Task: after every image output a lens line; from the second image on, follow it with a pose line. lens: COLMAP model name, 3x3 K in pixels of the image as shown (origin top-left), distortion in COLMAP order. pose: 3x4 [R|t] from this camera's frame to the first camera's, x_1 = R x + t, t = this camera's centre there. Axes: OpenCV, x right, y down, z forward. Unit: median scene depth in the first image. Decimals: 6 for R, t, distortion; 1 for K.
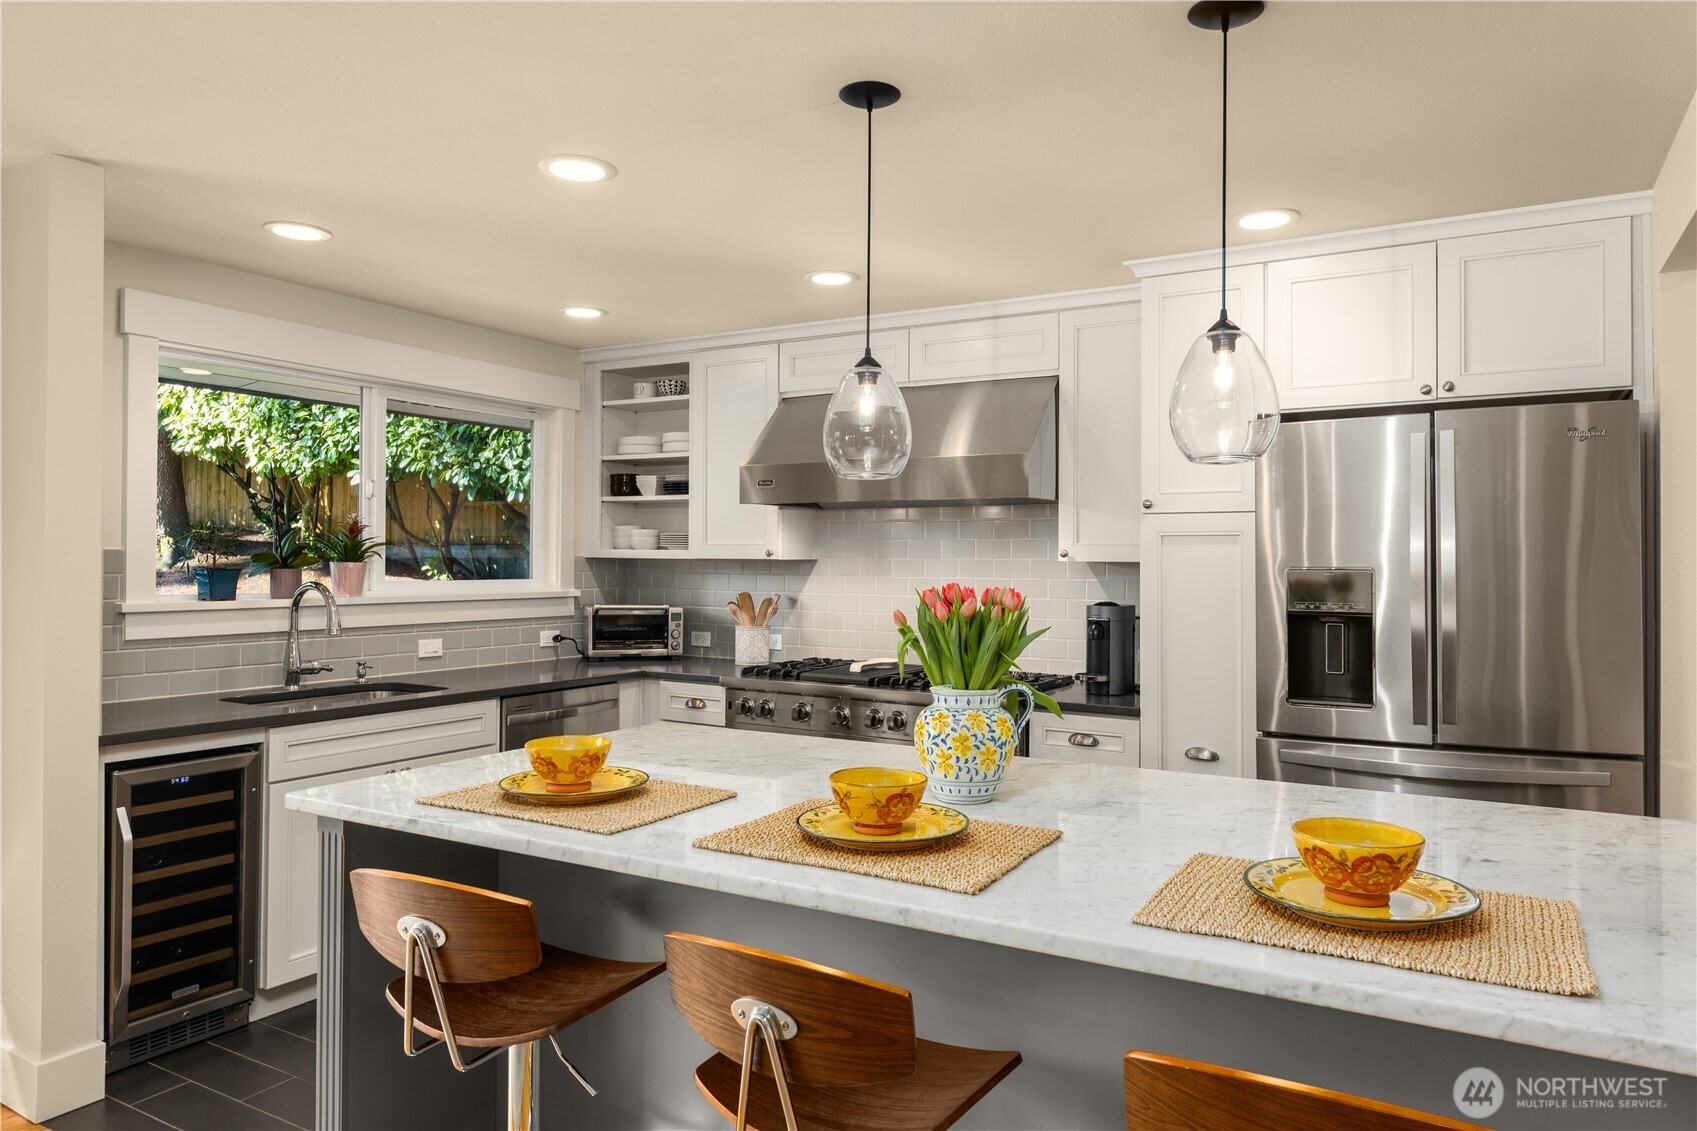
lens RADIAL K [[1103.7, 0, 850.8], [0, 1103.7, 548.9], [0, 0, 1]] dist [0.004700, -0.004115]
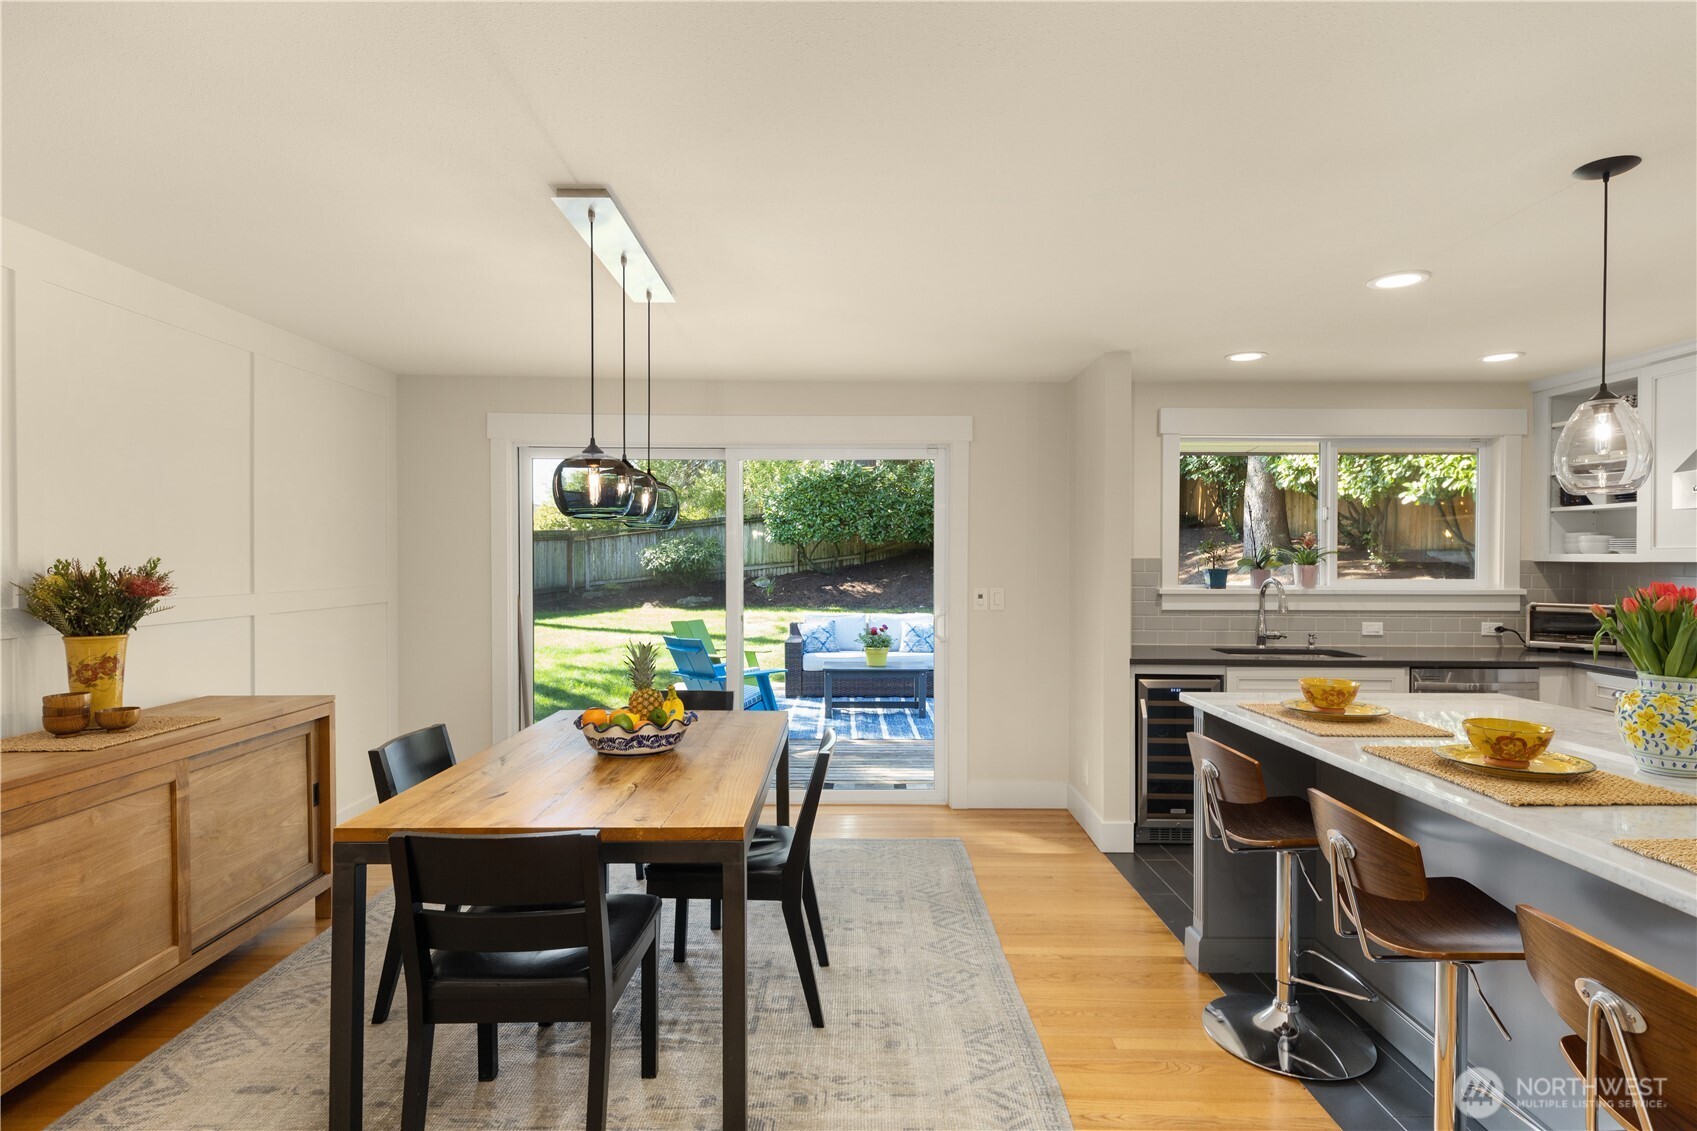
lens RADIAL K [[865.9, 0, 850.9], [0, 865.9, 572.1], [0, 0, 1]] dist [0.002790, -0.001121]
pose [[0.504045, 0.005175, -0.863662, 0.193101], [0.010879, 0.999865, 0.012340, 0.000100], [0.863609, -0.015616, 0.503920, -0.078662]]
